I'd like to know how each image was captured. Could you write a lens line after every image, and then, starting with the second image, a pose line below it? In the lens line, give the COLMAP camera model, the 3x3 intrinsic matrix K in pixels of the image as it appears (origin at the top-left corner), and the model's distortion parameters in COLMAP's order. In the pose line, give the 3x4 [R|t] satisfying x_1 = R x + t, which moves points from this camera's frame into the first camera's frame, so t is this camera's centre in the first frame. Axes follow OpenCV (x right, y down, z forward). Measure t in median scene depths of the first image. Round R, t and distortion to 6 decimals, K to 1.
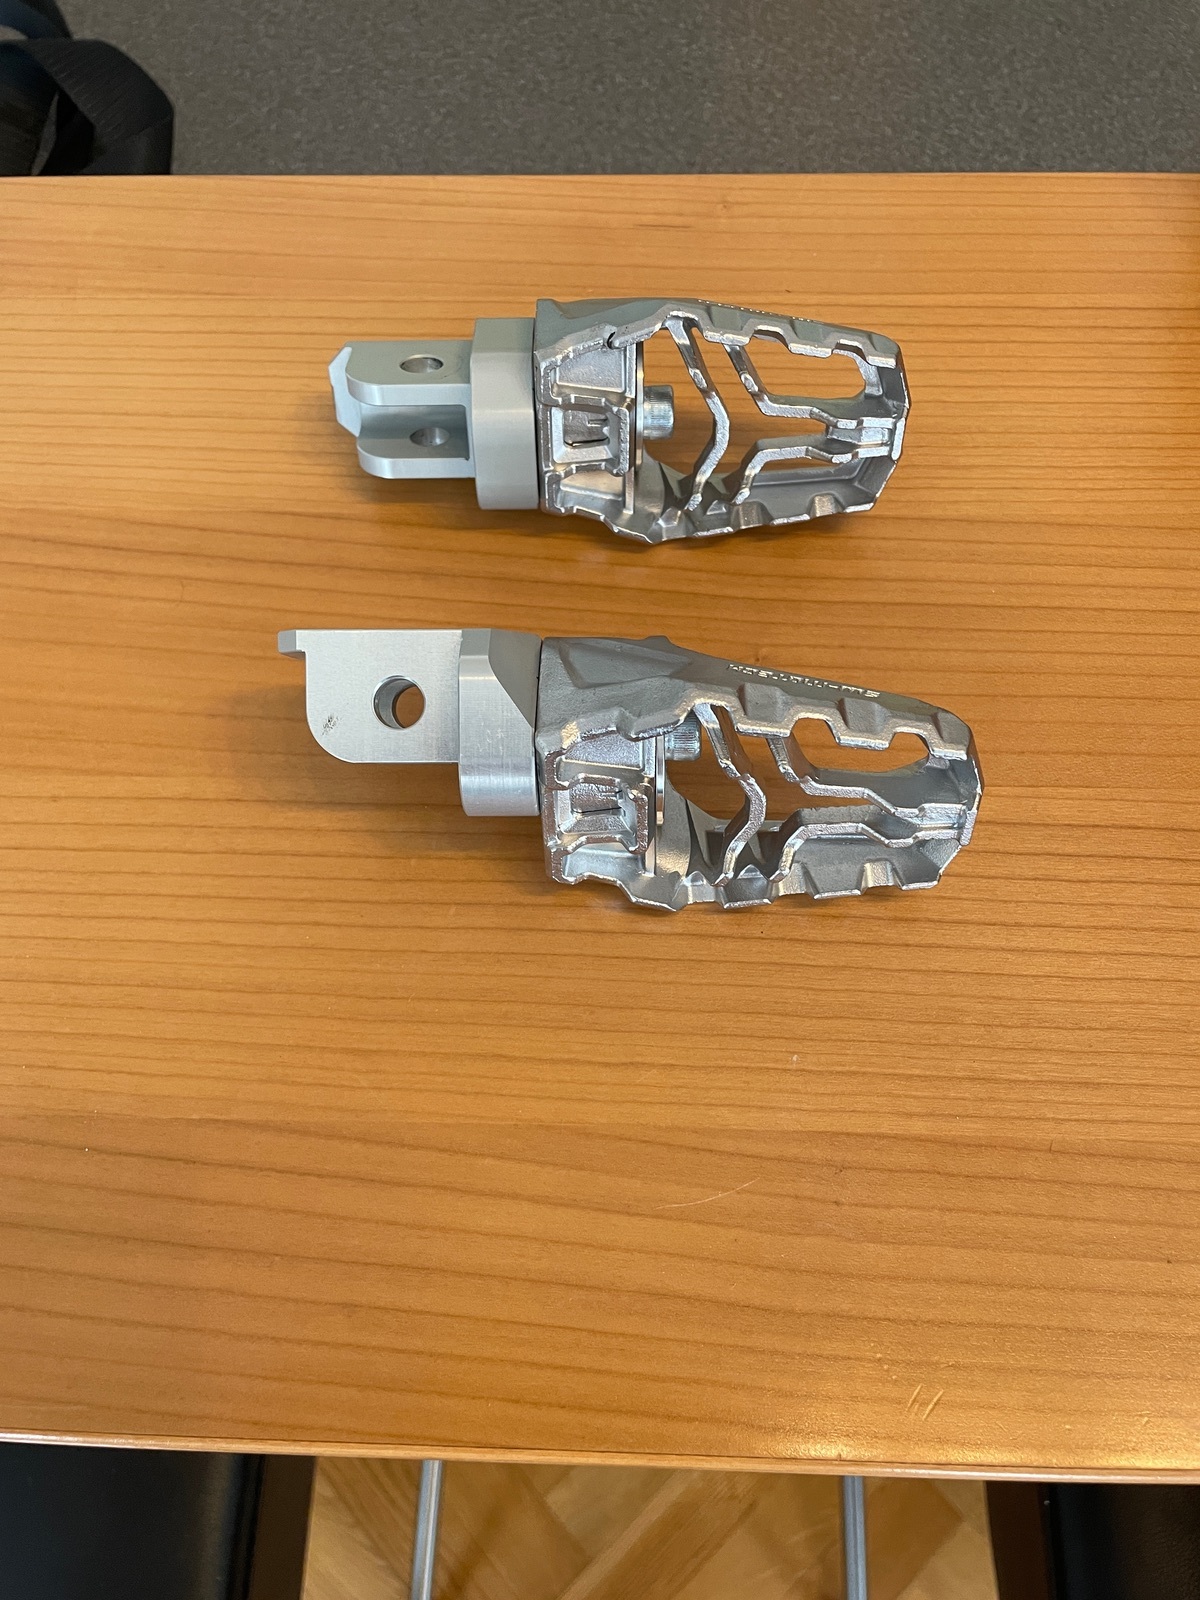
lens RADIAL K [[1191.9, 0, 595.4], [0, 1191.9, 802.5], [0, 0, 1]] dist [0.059023, -0.087070]
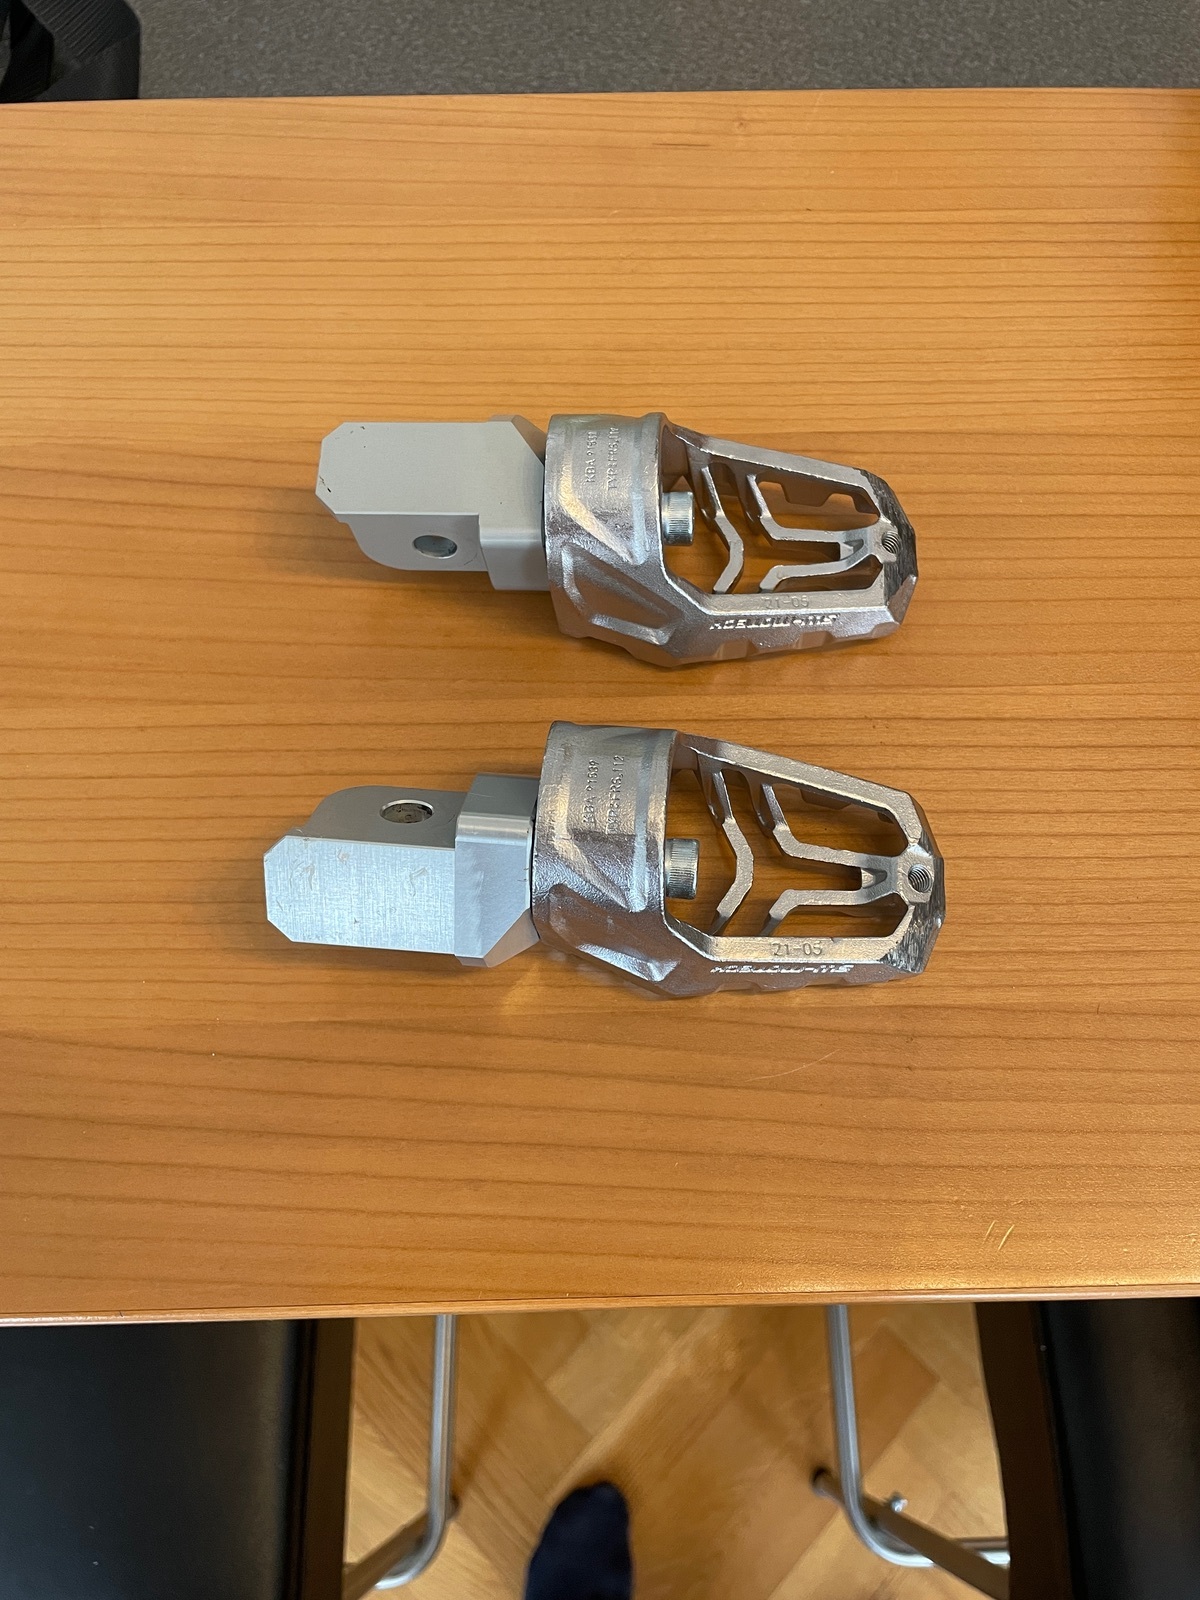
lens RADIAL K [[1186.9, 0, 600.0], [0, 1186.9, 800.0], [0, 0, 1]] dist [0.065745, -0.097305]
pose [[0.998091, -0.038909, 0.047964, -0.101863], [0.035660, 0.997126, 0.066839, 0.003217], [-0.050426, -0.065001, 0.996610, -0.053047]]
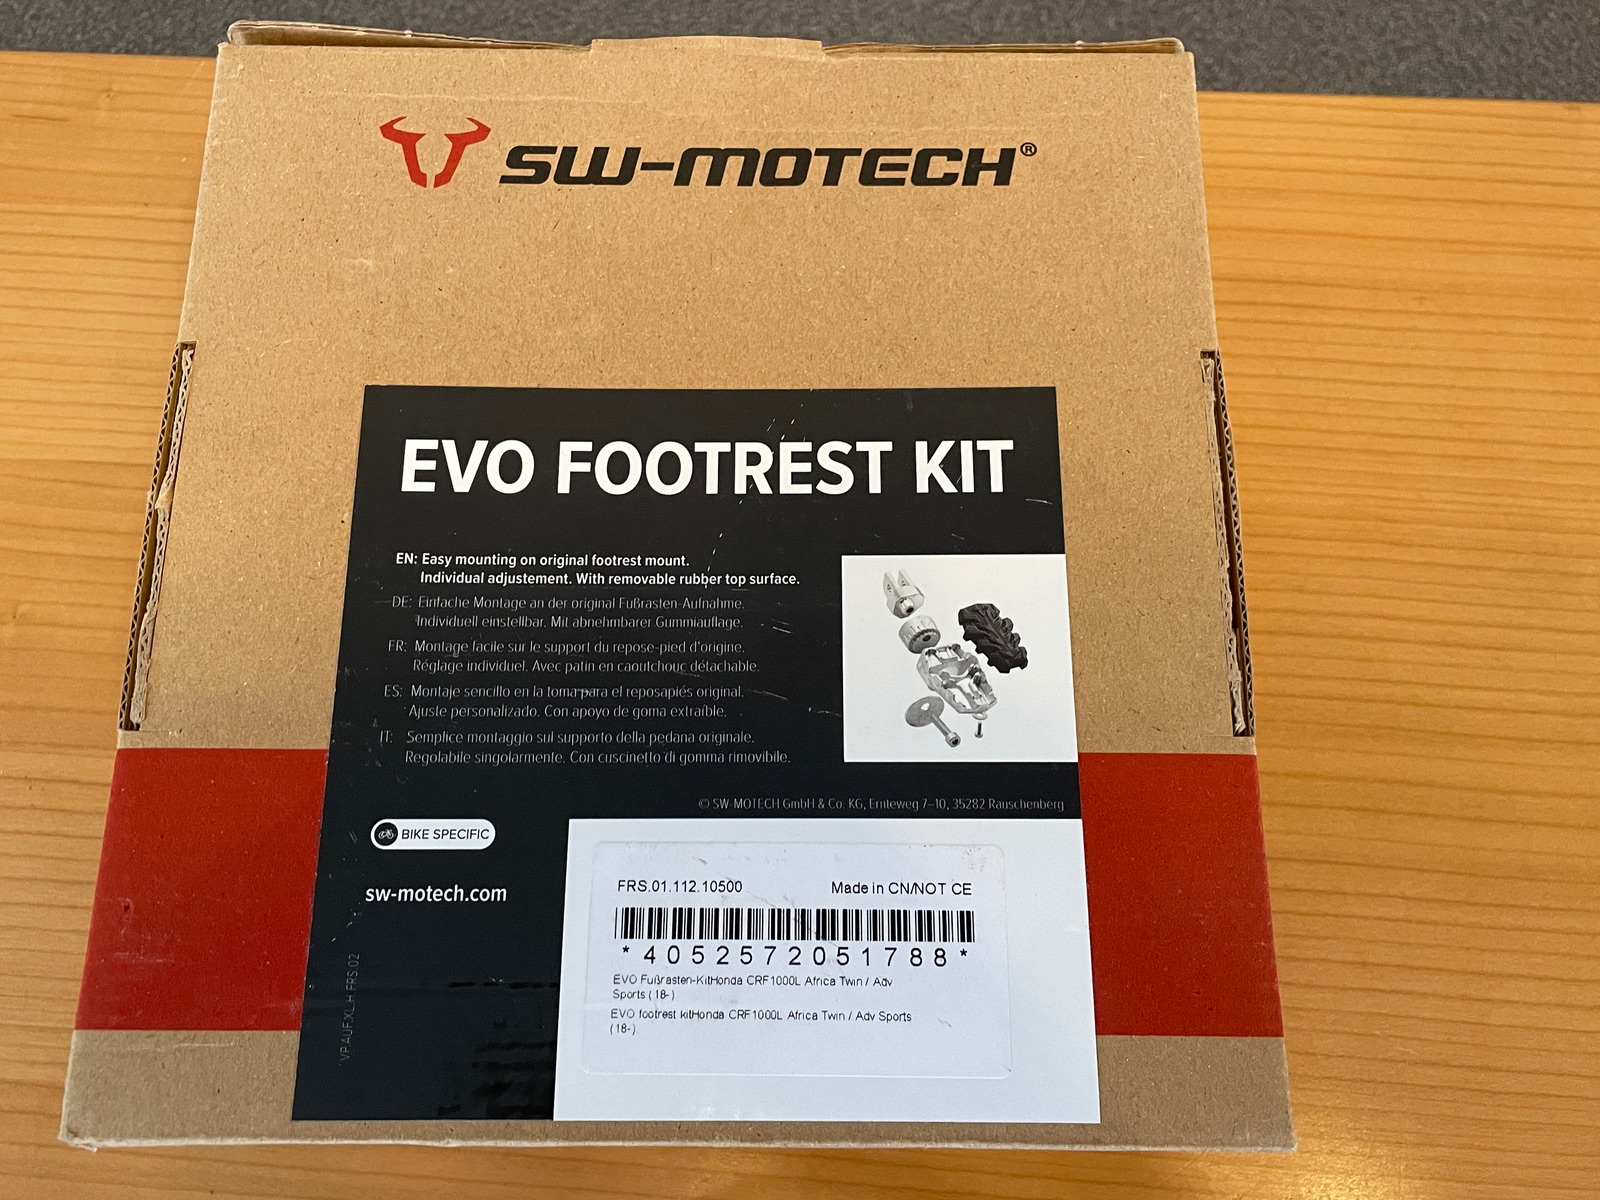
lens RADIAL K [[1431.8, 0, 786.4], [0, 1431.8, 604.5], [0, 0, 1]] dist [0.003009, -0.003314]
pose [[0.999479, 0.015691, 0.028206, 0.779490], [-0.019352, 0.990708, 0.134624, -0.313459], [-0.025832, -0.135100, 0.990495, -0.273742]]
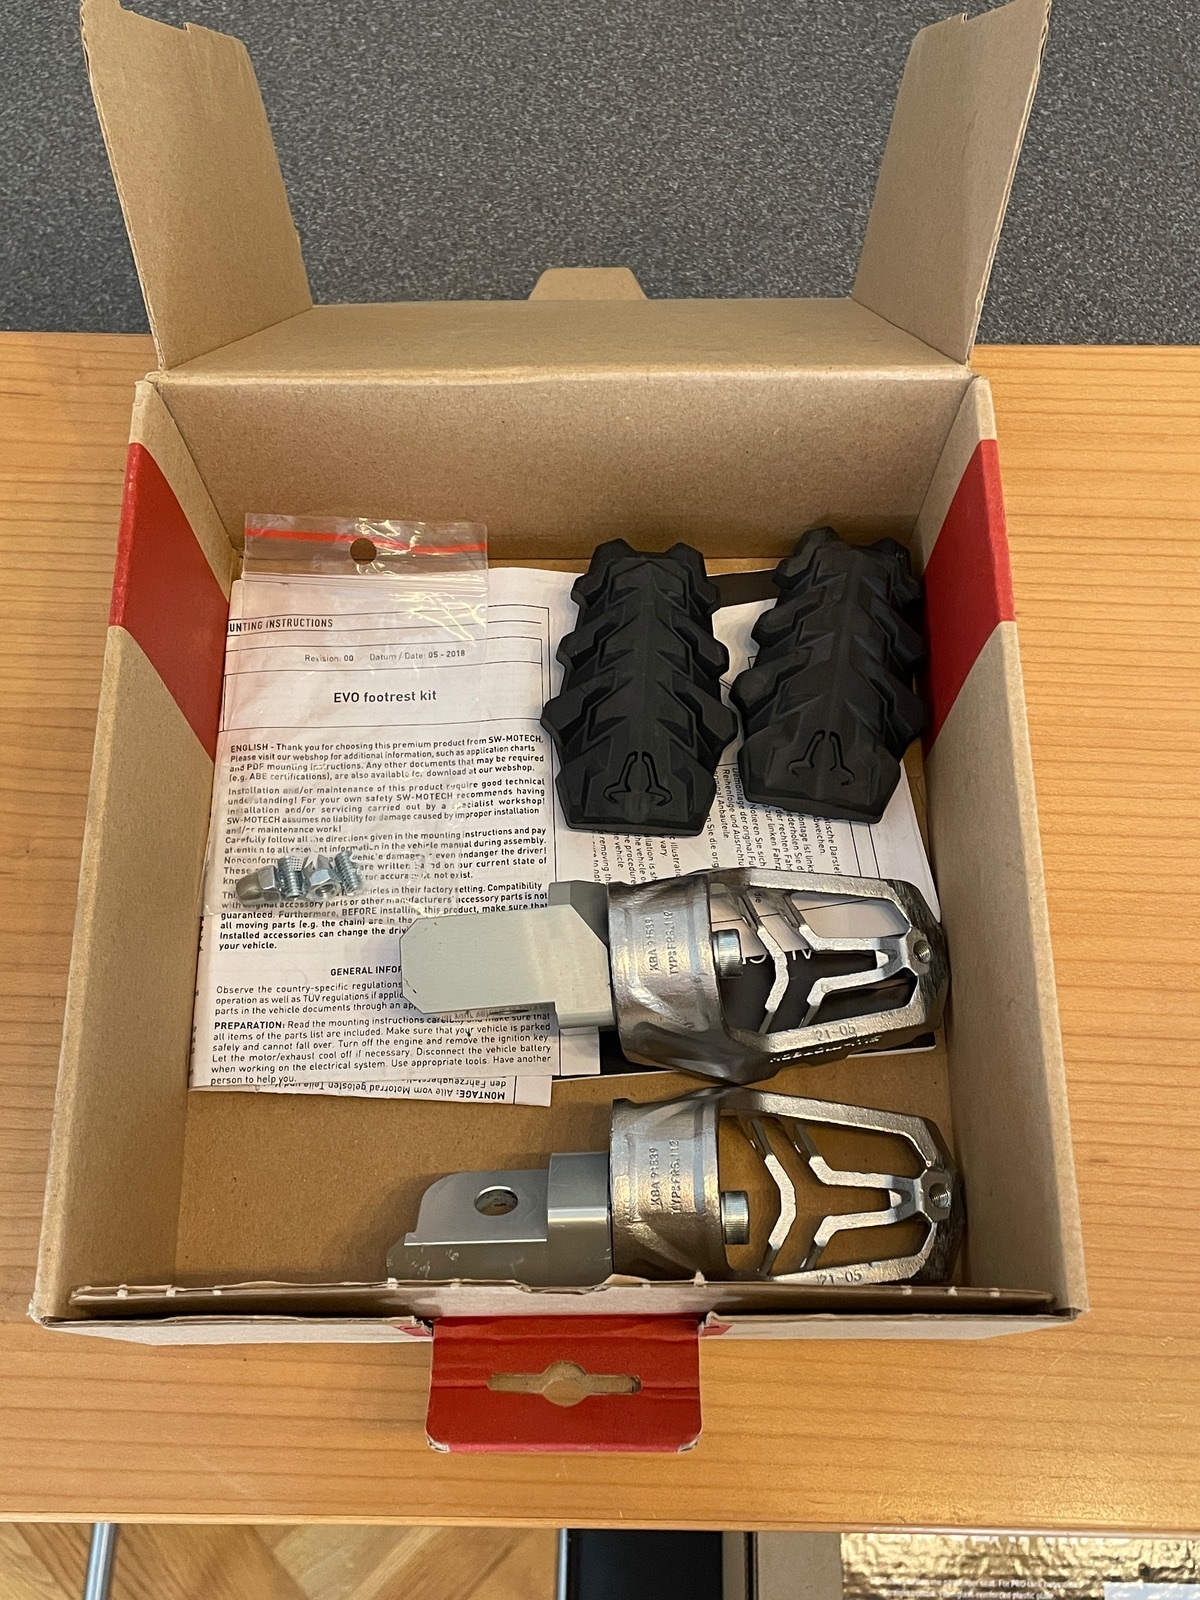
lens RADIAL K [[1643.2, 0, 600.0], [0, 1643.2, 800.0], [0, 0, 1]] dist [0.021597, 0.000013]
pose [[0.999354, -0.007390, 0.035158, 0.630443], [0.004255, 0.996073, 0.088431, -0.306480], [-0.035673, -0.088225, 0.995462, -0.600654]]
